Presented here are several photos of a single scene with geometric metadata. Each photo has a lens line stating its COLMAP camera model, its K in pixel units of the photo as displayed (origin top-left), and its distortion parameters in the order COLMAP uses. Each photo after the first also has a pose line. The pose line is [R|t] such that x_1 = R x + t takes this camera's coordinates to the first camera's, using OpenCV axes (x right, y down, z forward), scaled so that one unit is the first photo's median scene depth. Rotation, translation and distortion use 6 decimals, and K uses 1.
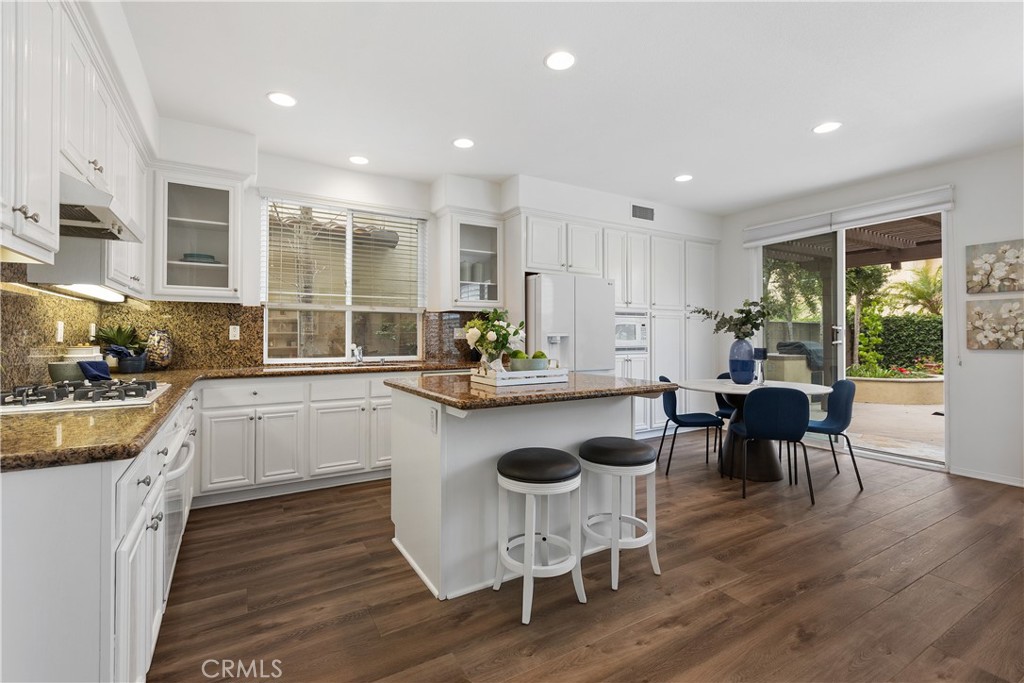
lens RADIAL K [[458.6, 0, 510.5], [0, 458.6, 331.2], [0, 0, 1]] dist [0.006647, -0.002416]
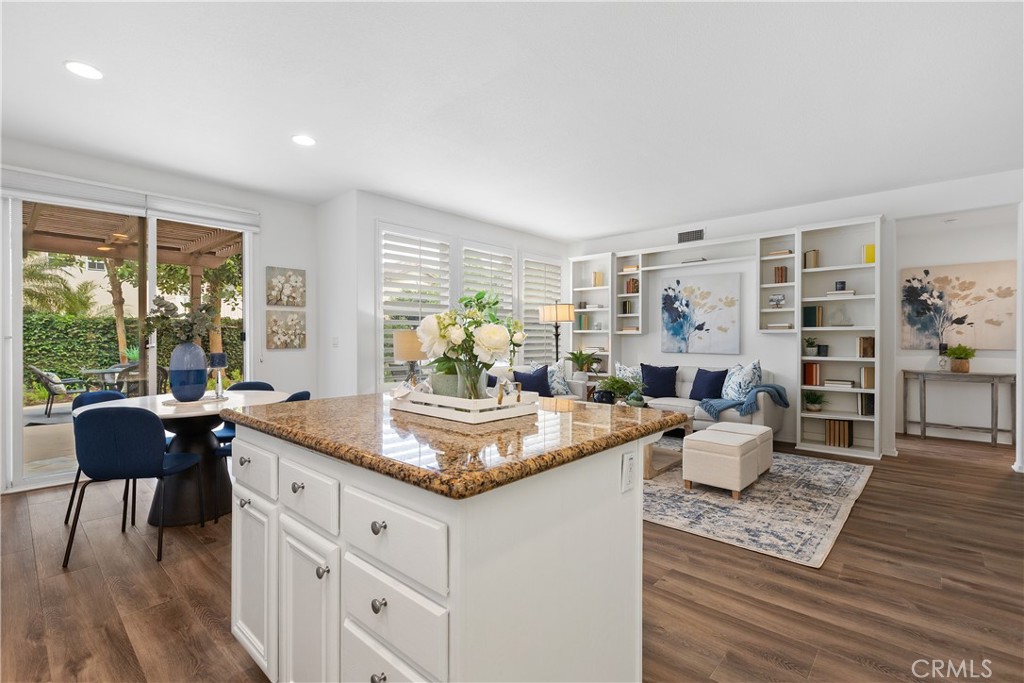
lens RADIAL K [[458.6, 0, 510.9], [0, 458.6, 343.4], [0, 0, 1]] dist [0.006647, -0.002416]
pose [[-0.287460, -0.013107, 0.957703, -0.380662], [-0.011477, 0.999882, 0.010240, 0.003817], [-0.957724, -0.008048, -0.287577, 0.699279]]
